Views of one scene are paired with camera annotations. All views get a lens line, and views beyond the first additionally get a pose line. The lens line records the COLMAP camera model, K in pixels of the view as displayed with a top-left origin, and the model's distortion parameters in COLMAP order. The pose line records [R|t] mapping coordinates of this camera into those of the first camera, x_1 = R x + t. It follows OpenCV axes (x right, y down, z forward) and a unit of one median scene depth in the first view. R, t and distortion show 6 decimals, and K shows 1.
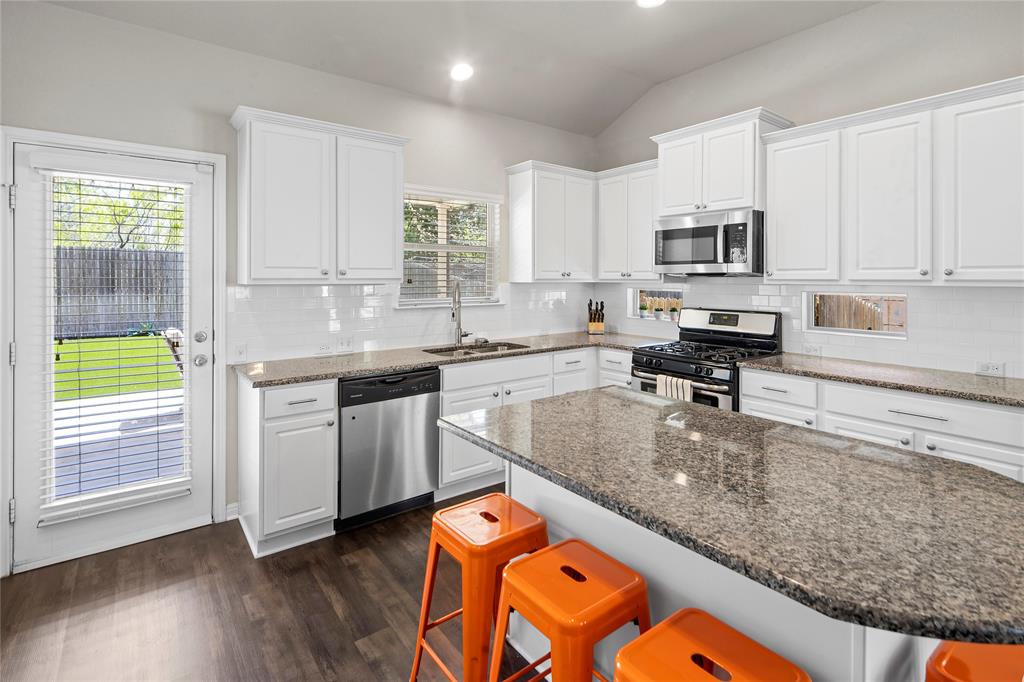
lens RADIAL K [[500.3, 0, 527.3], [0, 500.3, 278.2], [0, 0, 1]] dist [0.008410, -0.004928]
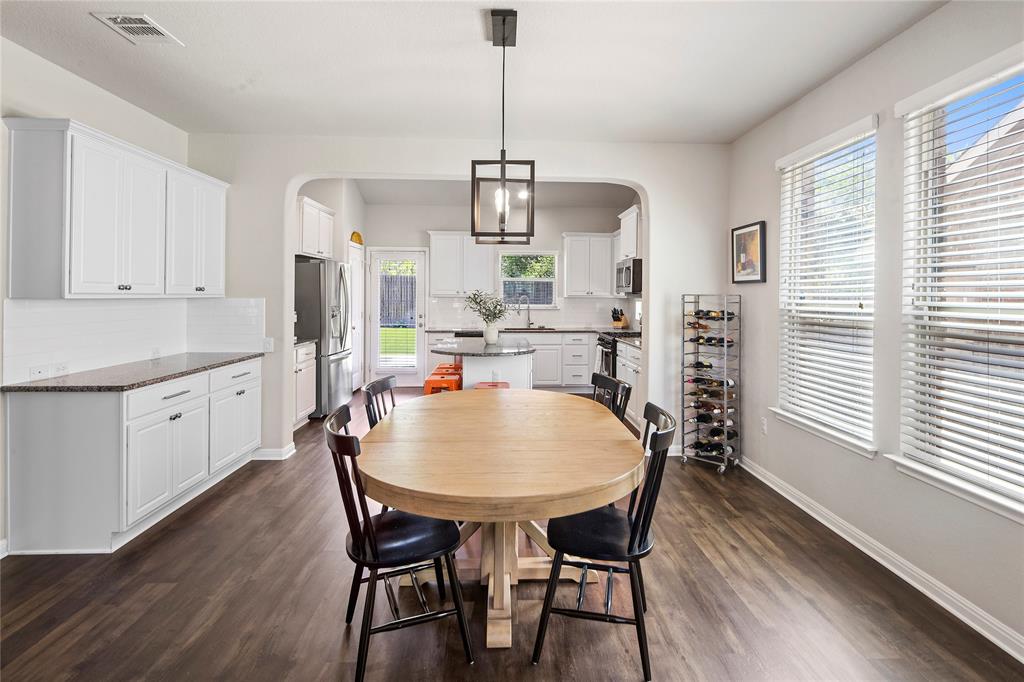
lens RADIAL K [[500.3, 0, 522.5], [0, 500.3, 296.4], [0, 0, 1]] dist [0.008410, -0.004928]
pose [[0.815391, 0.006486, -0.578874, 1.094610], [-0.006128, 0.999978, 0.002573, 0.001918], [0.578878, 0.001449, 0.815413, -0.706445]]
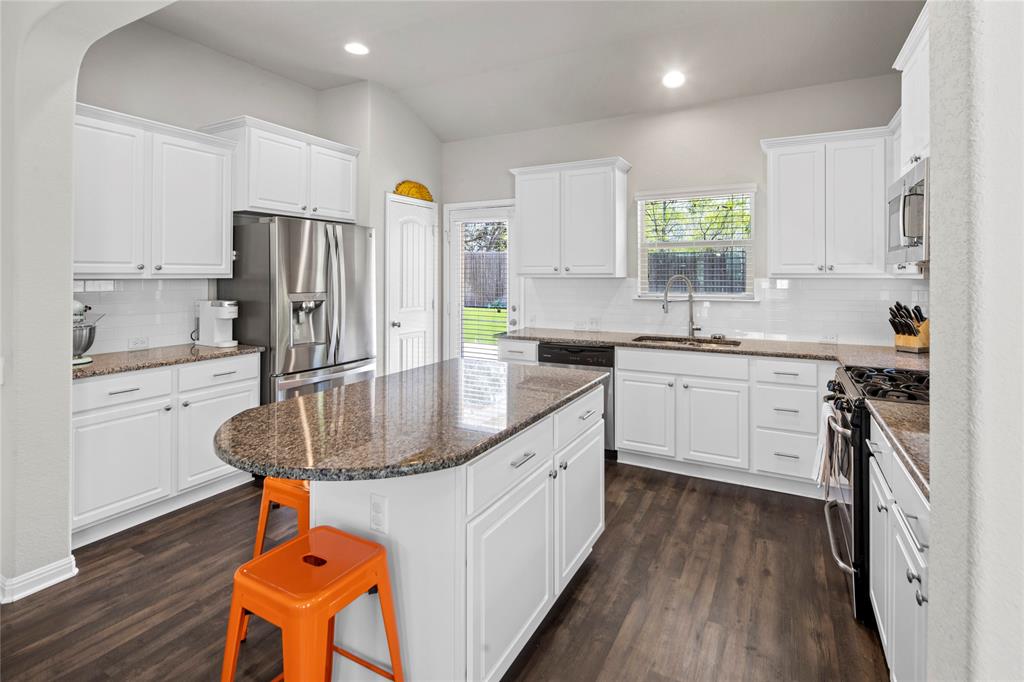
lens RADIAL K [[500.3, 0, 517.4], [0, 500.3, 271.6], [0, 0, 1]] dist [0.008410, -0.004928]
pose [[0.402798, -0.007330, -0.915260, 0.730451], [-0.001666, 0.999960, -0.008741, 0.007155], [0.915287, 0.005046, 0.402770, 0.276299]]
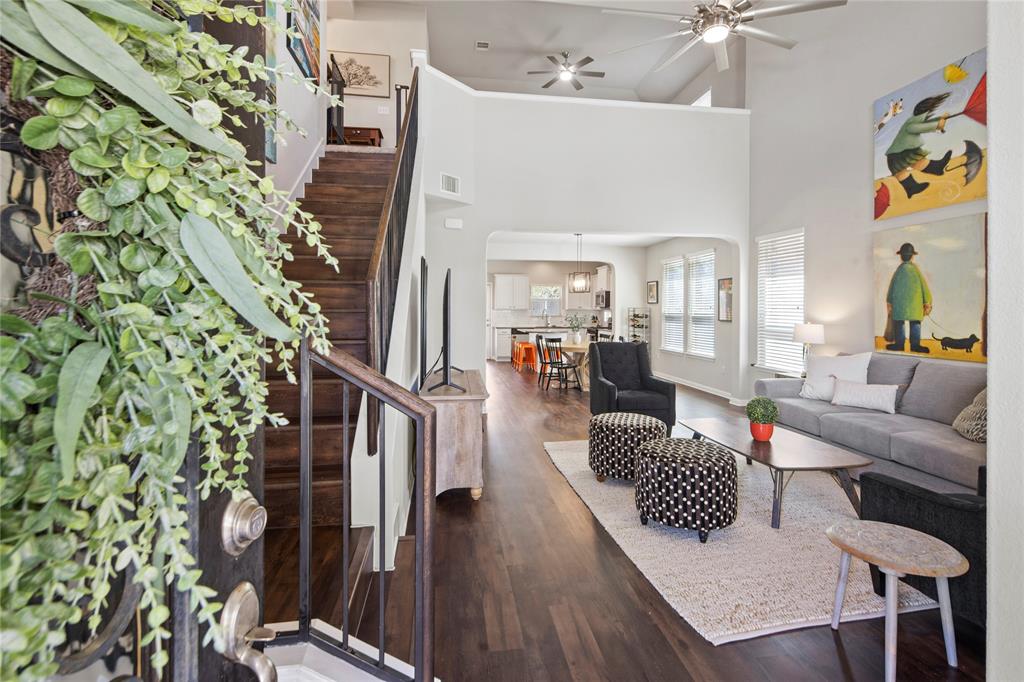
lens RADIAL K [[494.8, 0, 515.9], [0, 494.8, 310.1], [0, 0, 1]] dist [0.004195, -0.000878]
pose [[0.862078, 0.005935, -0.506741, 1.660025], [-0.006549, 0.999978, 0.000570, 0.014720], [0.506733, 0.002827, 0.862098, -2.485933]]
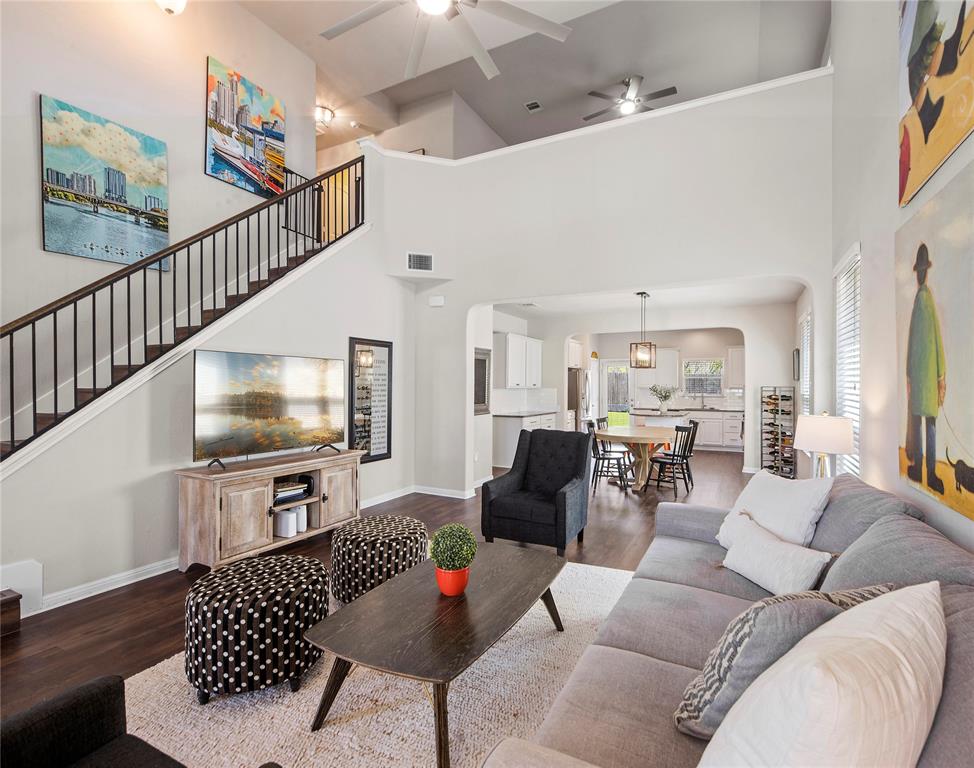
lens RADIAL K [[477.4, 0, 495.2], [0, 477.4, 382.8], [0, 0, 1]] dist [-0.011959, -0.000776]
pose [[0.416536, -0.005829, -0.909101, 2.189071], [-0.004214, 0.999956, -0.008342, 0.003307], [0.909109, 0.007306, 0.416493, -1.518614]]
